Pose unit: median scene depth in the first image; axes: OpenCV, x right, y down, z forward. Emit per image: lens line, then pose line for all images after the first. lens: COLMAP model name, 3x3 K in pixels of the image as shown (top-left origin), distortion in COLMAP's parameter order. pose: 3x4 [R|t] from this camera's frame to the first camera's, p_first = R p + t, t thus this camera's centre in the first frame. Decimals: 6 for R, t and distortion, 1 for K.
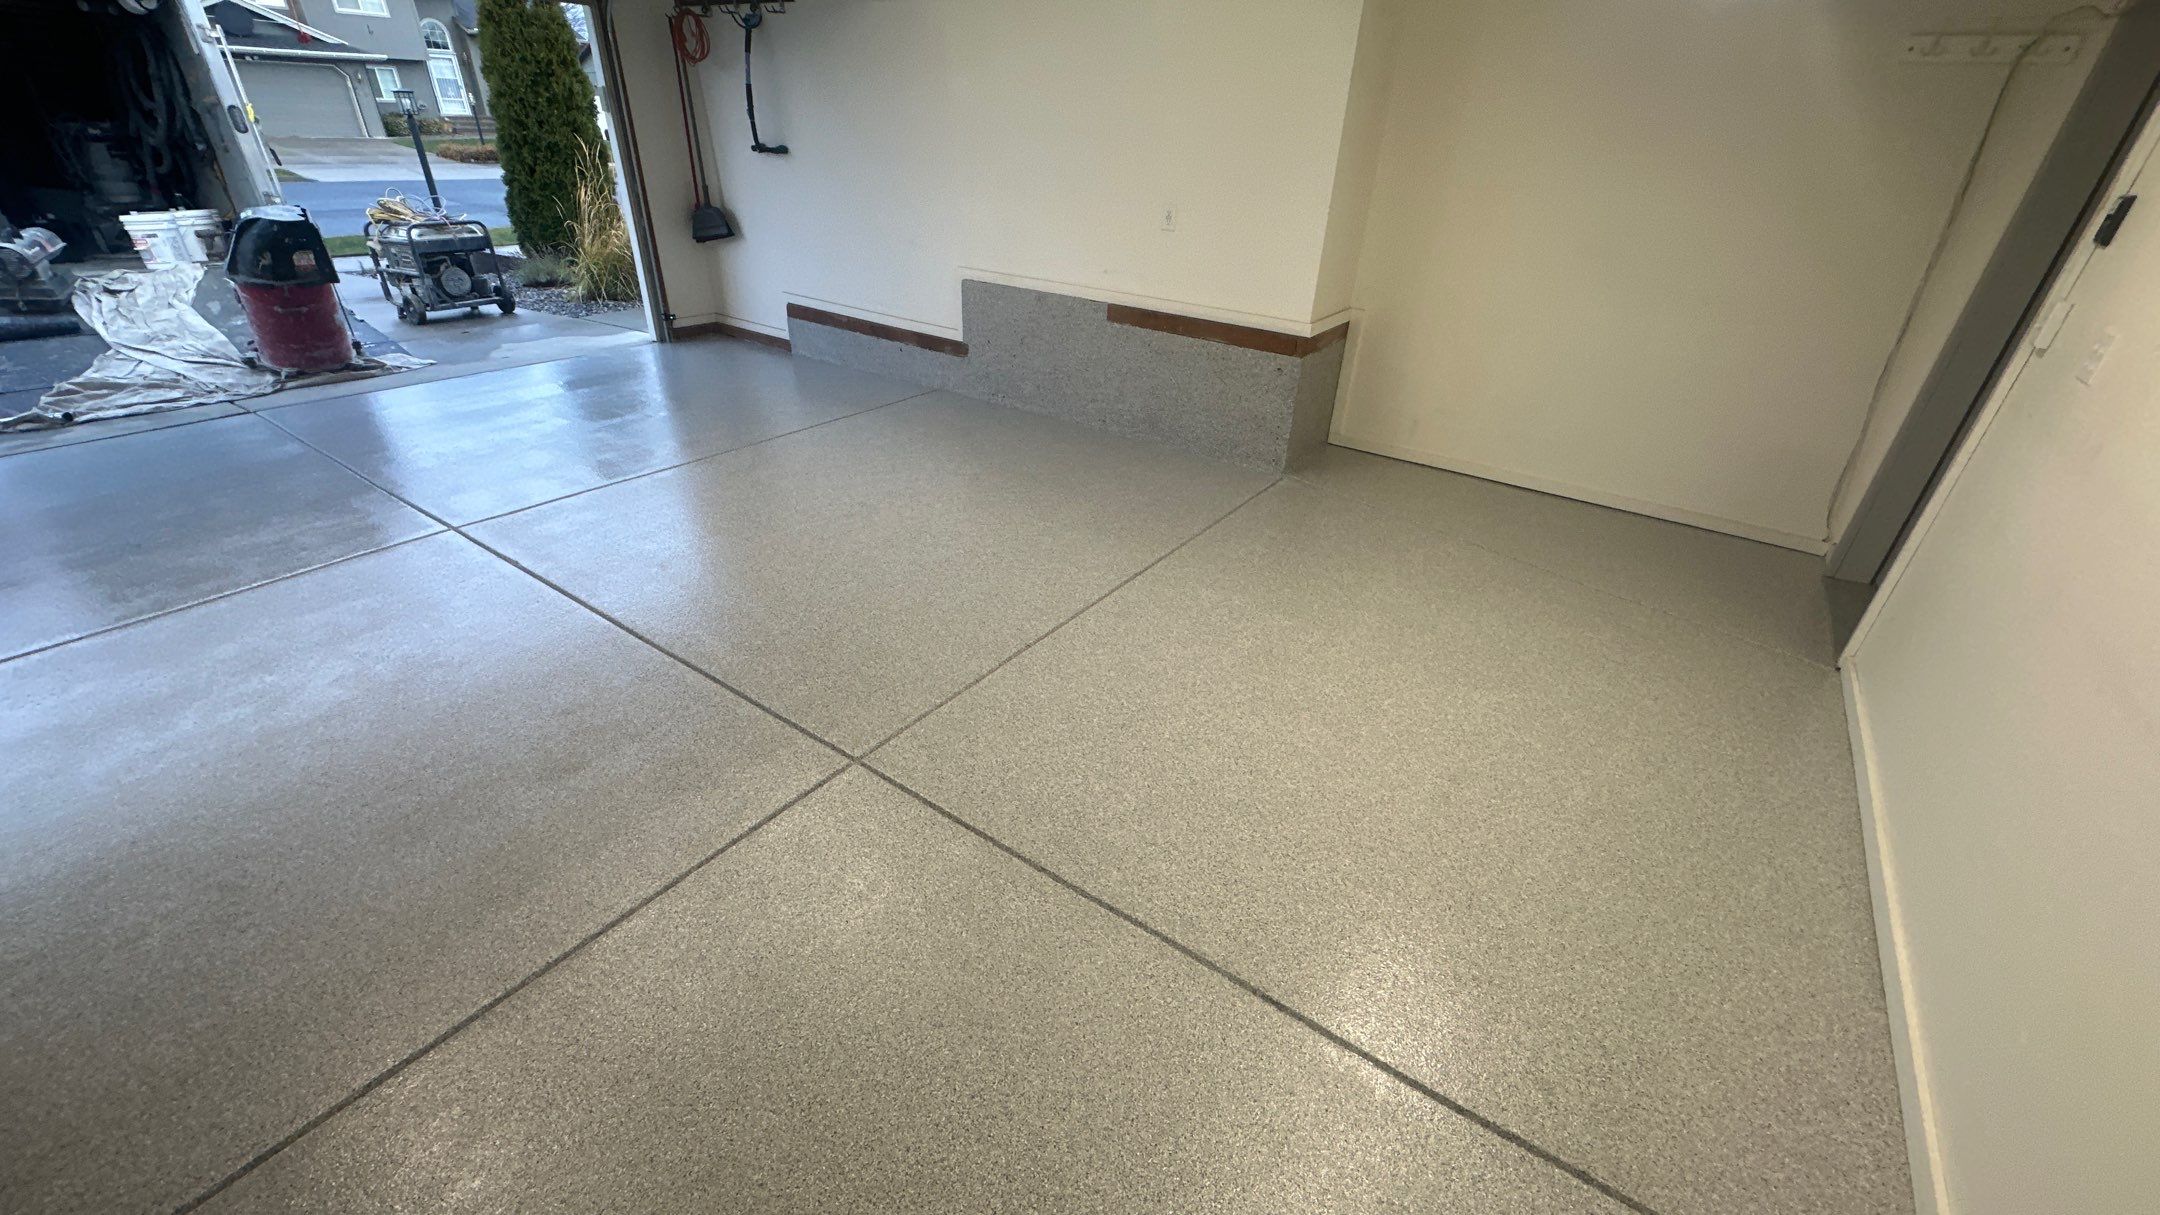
lens RADIAL K [[858.0, 0, 1081.9], [0, 858.0, 604.8], [0, 0, 1]] dist [-0.002987, 0.000327]
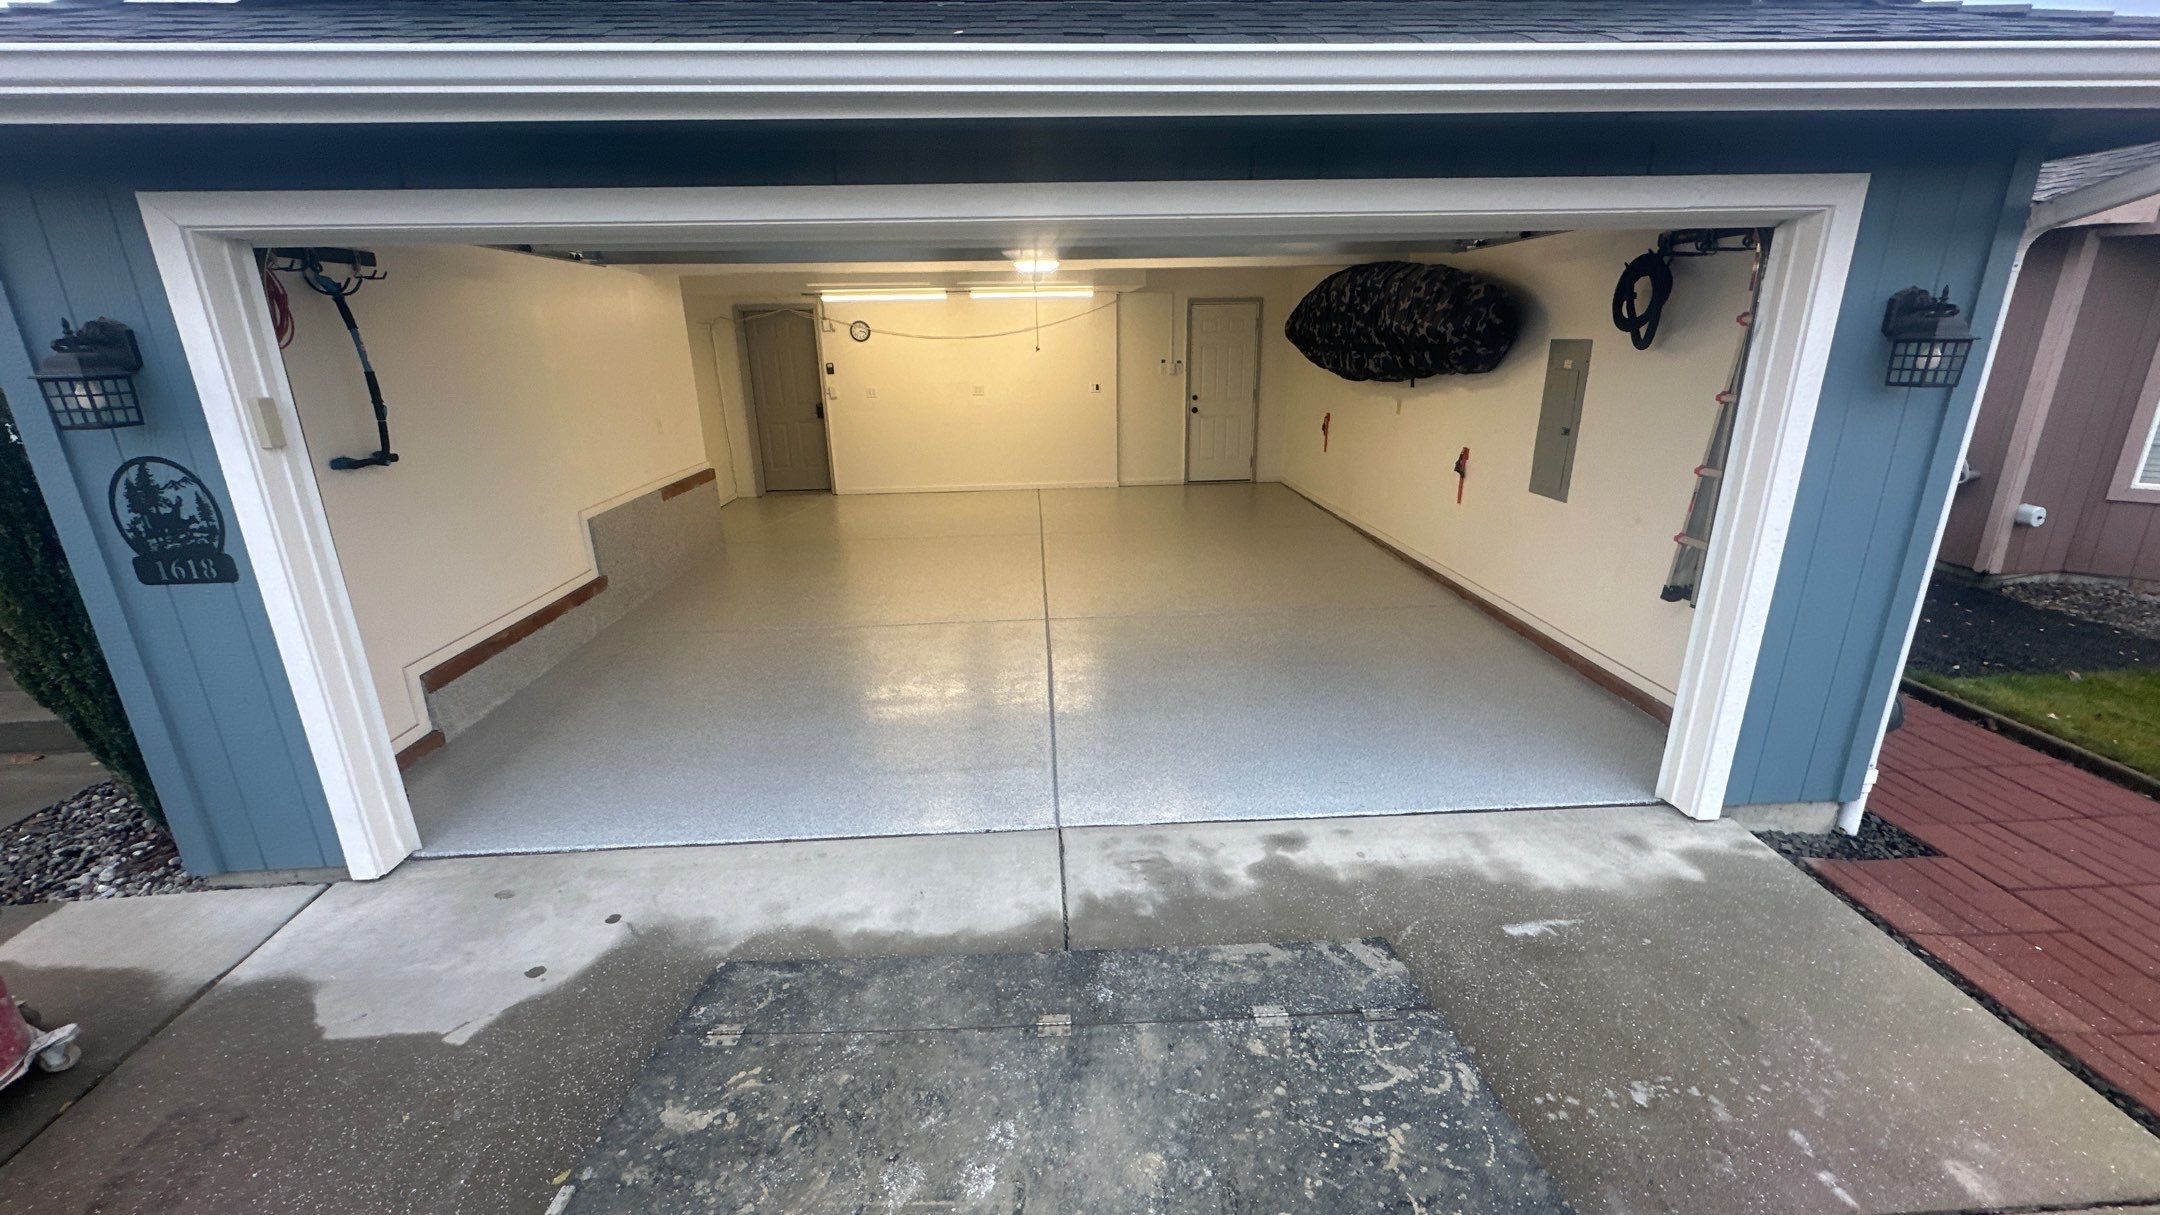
lens RADIAL K [[858.0, 0, 1082.3], [0, 858.0, 603.6], [0, 0, 1]] dist [-0.002987, 0.000327]
pose [[-0.625707, -0.260836, 0.735156, -1.197760], [0.379292, 0.721796, 0.578919, -0.620637], [-0.681636, 0.641073, -0.352700, 0.926074]]
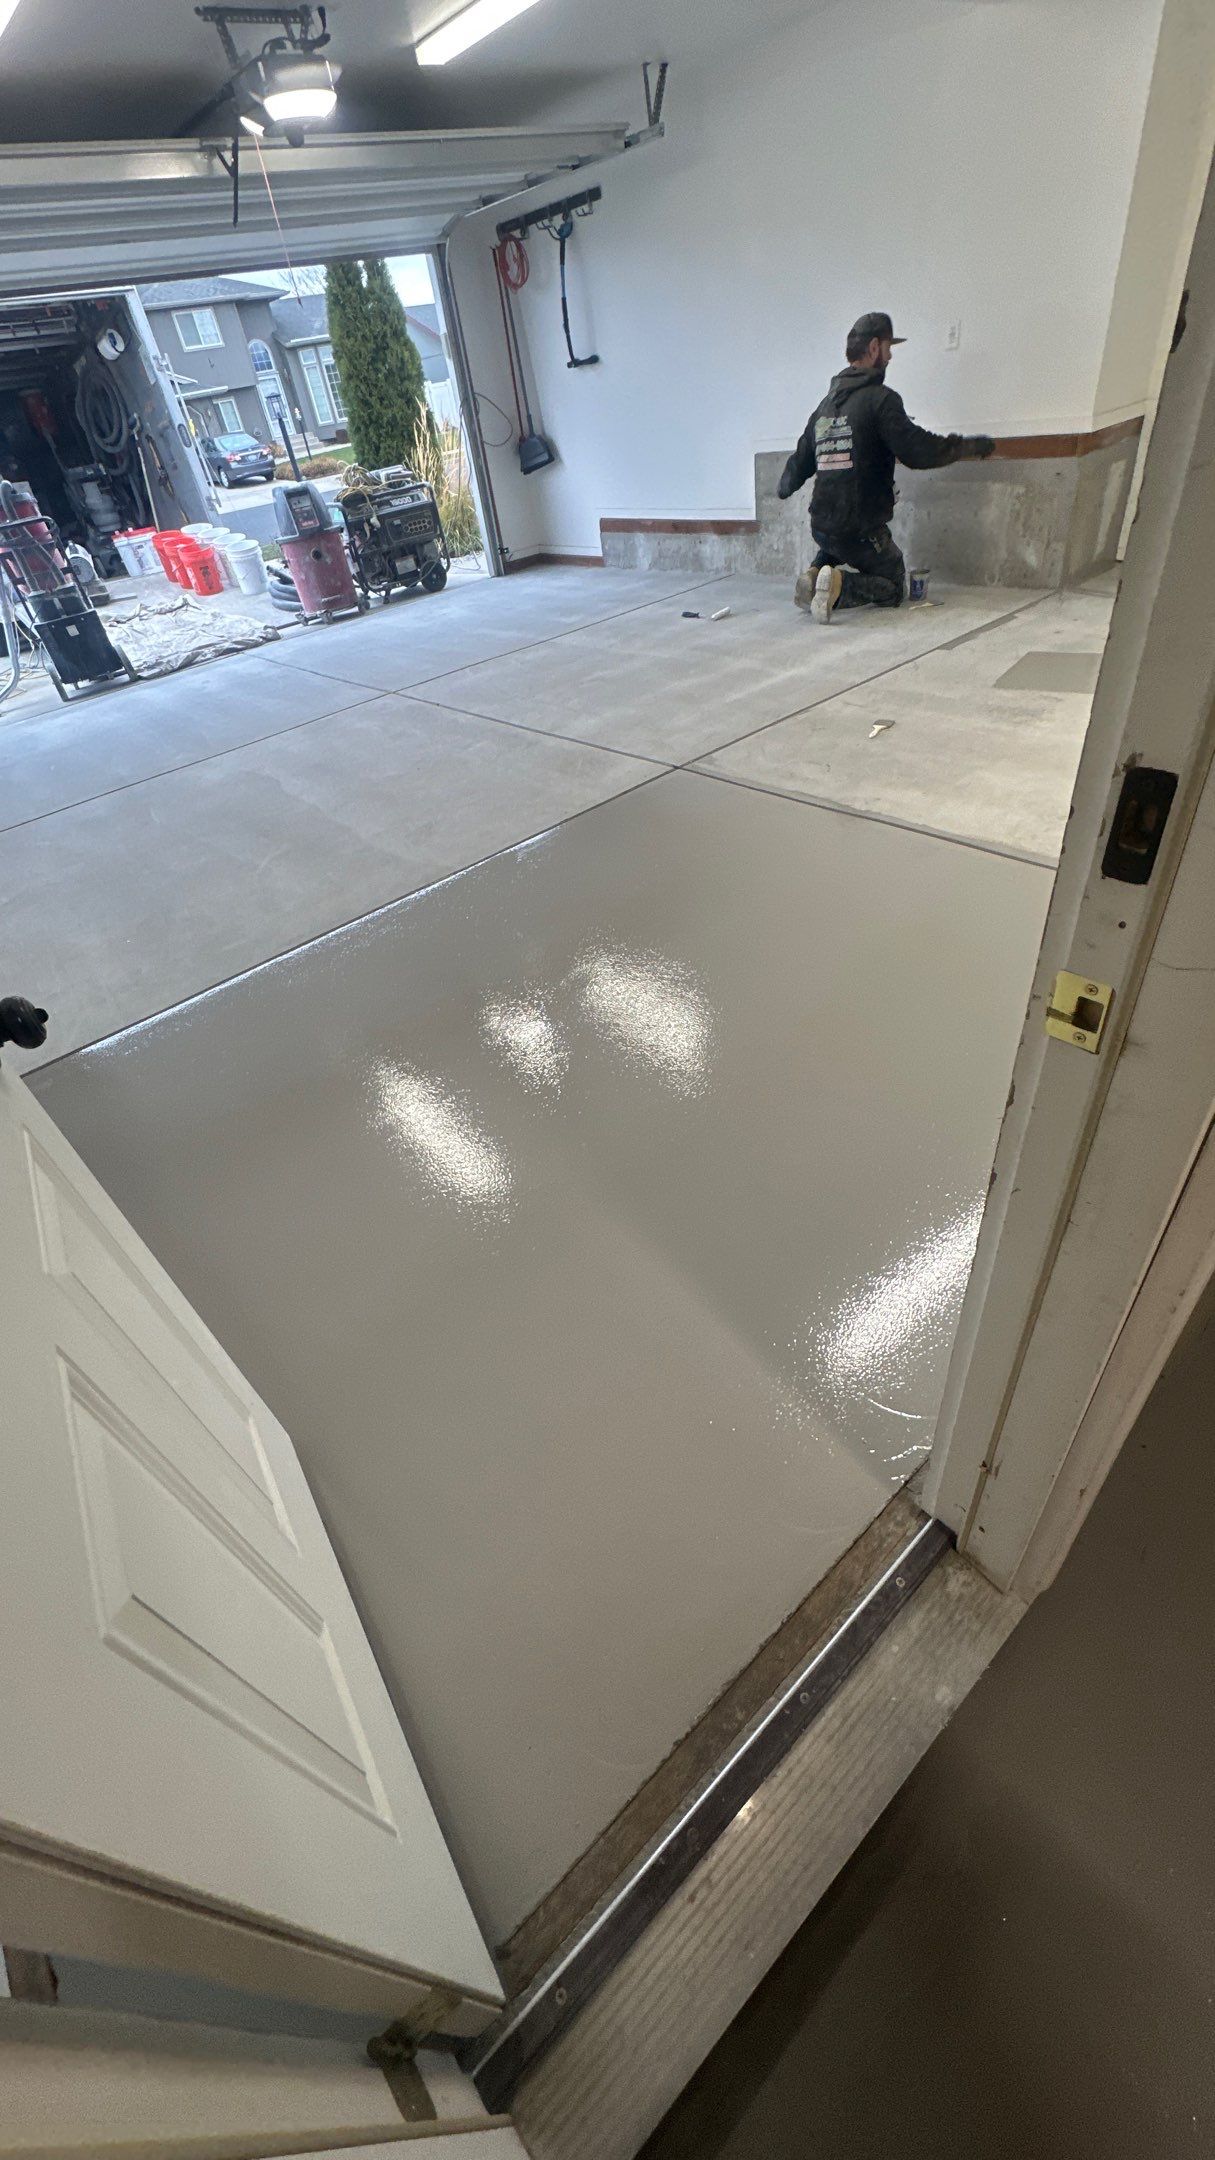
lens RADIAL K [[858.0, 0, 605.9], [0, 858.0, 1084.5], [0, 0, 1]] dist [-0.002987, 0.000327]
pose [[0.952258, 0.030944, -0.303723, 0.032997], [0.029611, 0.980798, 0.192763, 0.175923], [0.303856, -0.192553, 0.933057, -0.212171]]
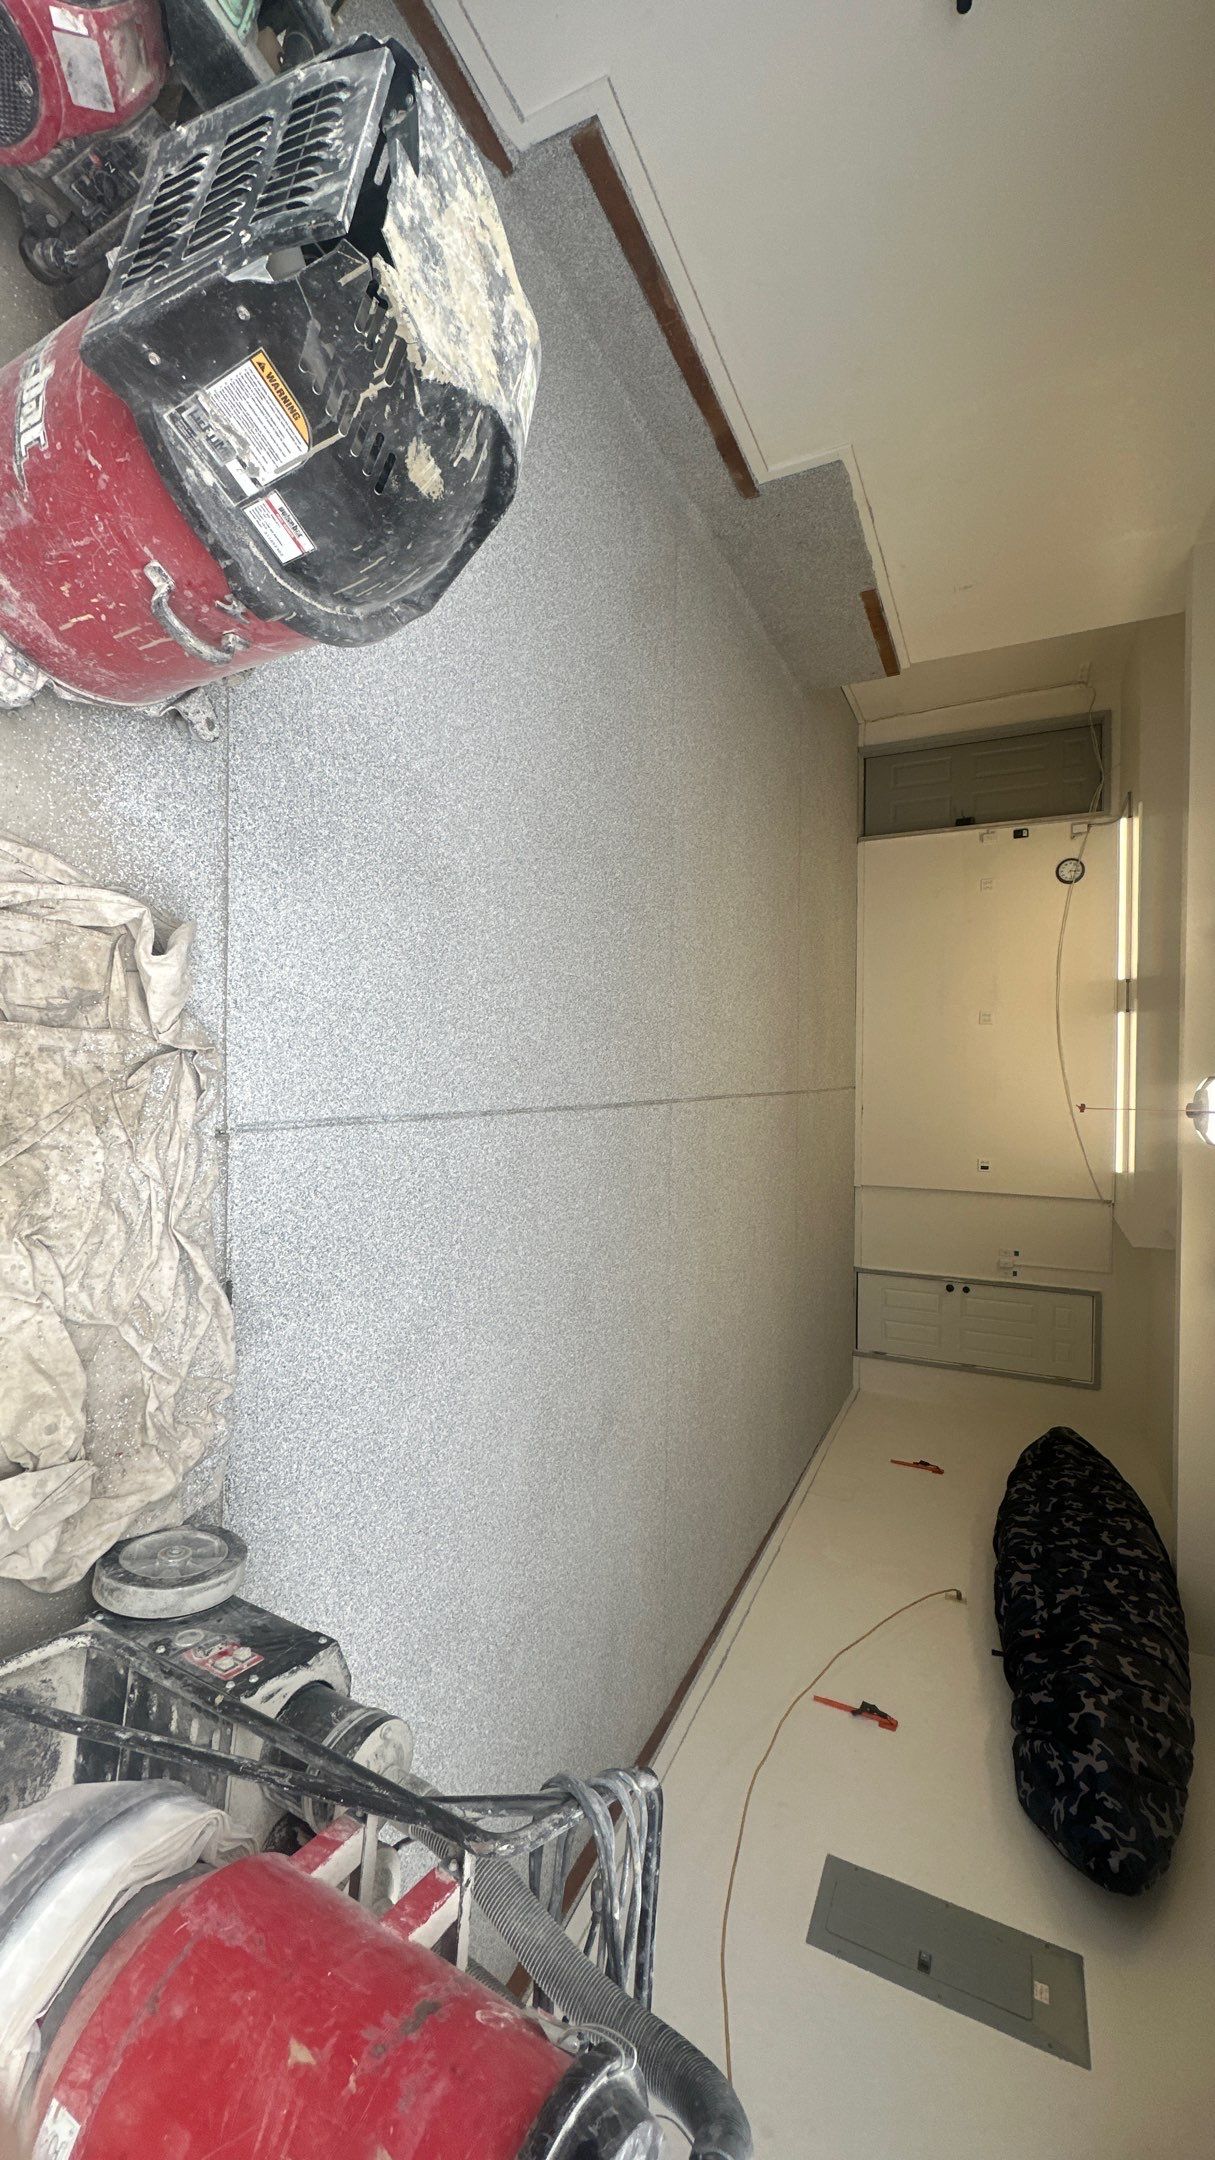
lens RADIAL K [[858.0, 0, 608.0], [0, 858.0, 1082.0], [0, 0, 1]] dist [-0.002987, 0.000327]
pose [[0.391908, -0.583097, 0.711622, -0.964359], [-0.650529, 0.371321, 0.662520, -0.490986], [-0.650554, -0.722577, -0.233798, 0.827134]]
